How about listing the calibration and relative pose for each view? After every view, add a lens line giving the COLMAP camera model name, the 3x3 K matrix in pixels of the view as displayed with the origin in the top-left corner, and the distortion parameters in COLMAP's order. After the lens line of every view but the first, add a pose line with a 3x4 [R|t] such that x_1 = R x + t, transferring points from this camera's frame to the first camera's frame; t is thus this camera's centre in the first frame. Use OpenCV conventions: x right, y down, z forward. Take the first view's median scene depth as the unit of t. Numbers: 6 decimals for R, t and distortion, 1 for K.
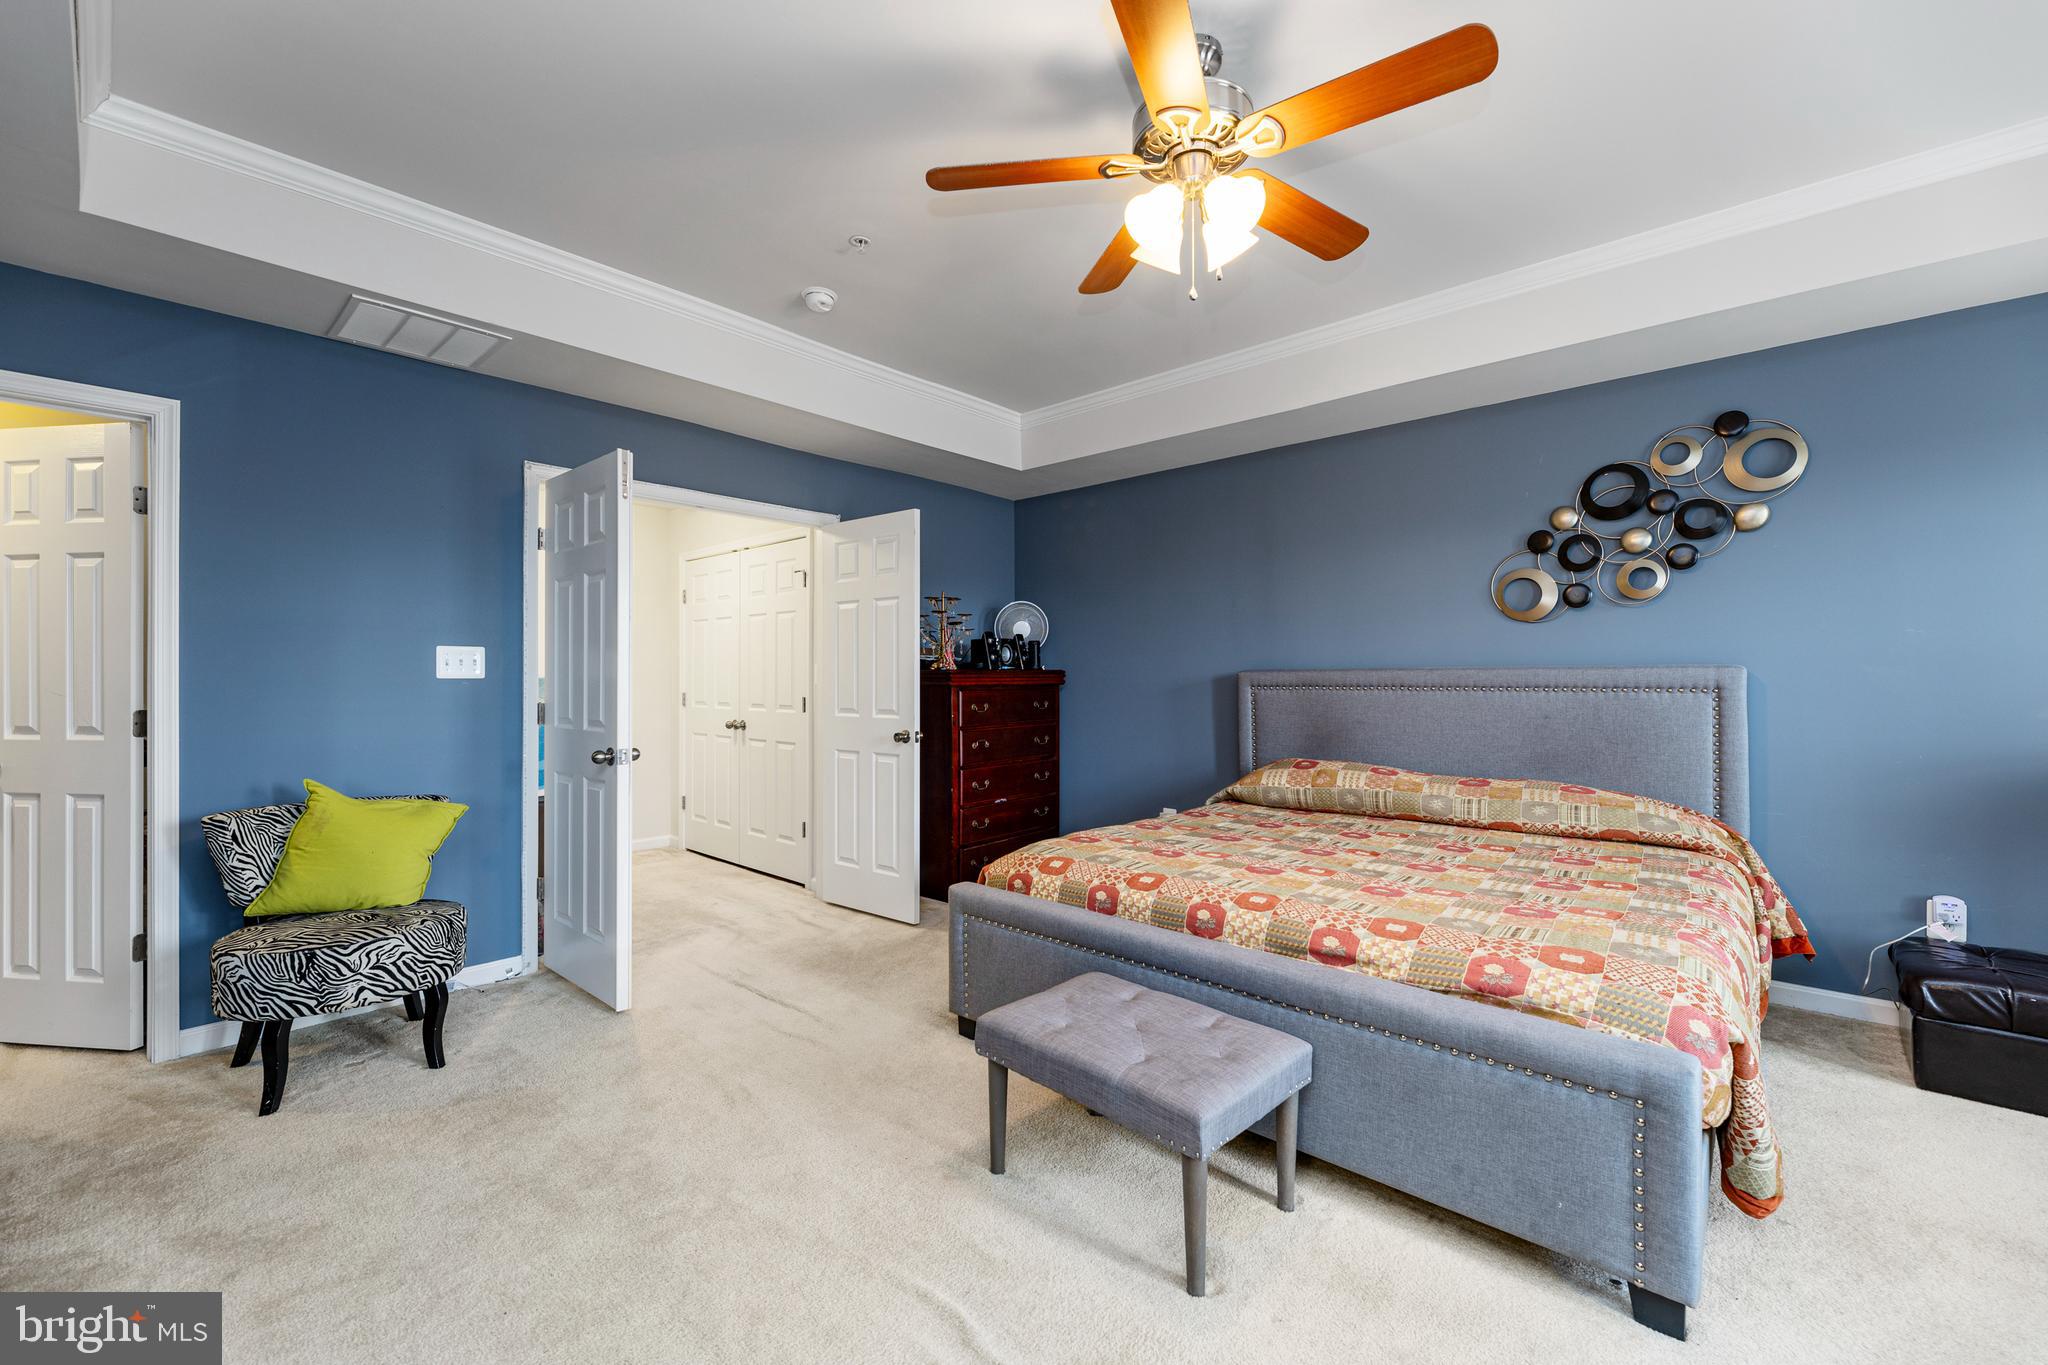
lens RADIAL K [[815.1, 0, 1020.9], [0, 815.1, 681.3], [0, 0, 1]] dist [-0.001628, 0.000527]
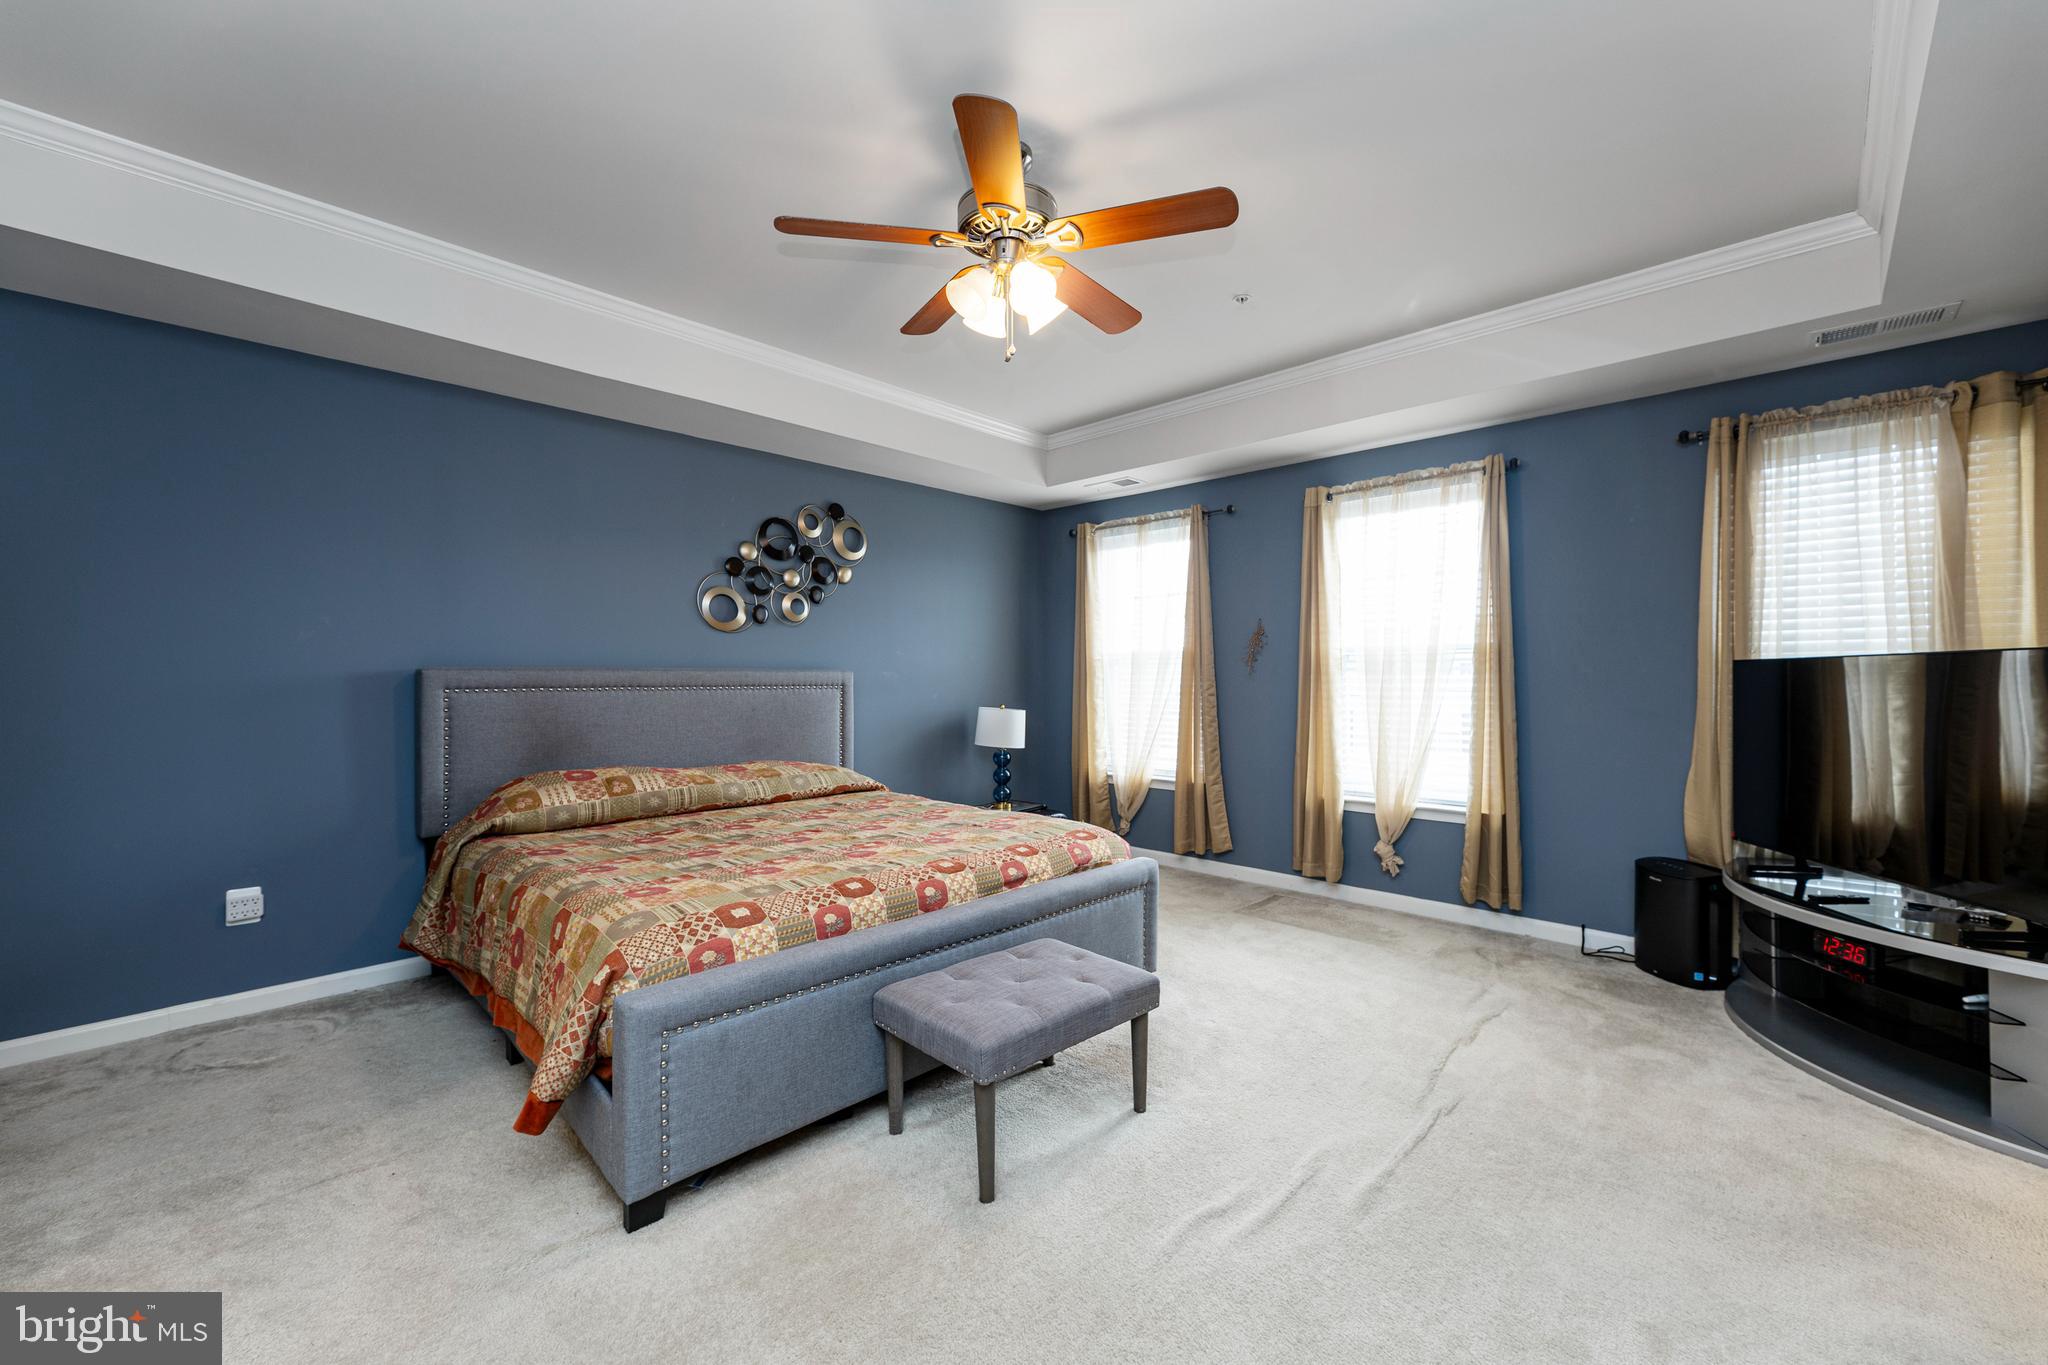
lens RADIAL K [[815.1, 0, 1015.6], [0, 815.1, 675.4], [0, 0, 1]] dist [-0.001628, 0.000527]
pose [[0.037457, 0.004326, 0.999289, -0.625979], [0.000008, 0.999991, -0.004330, -0.003428], [-0.999298, 0.000170, 0.037457, 0.592799]]
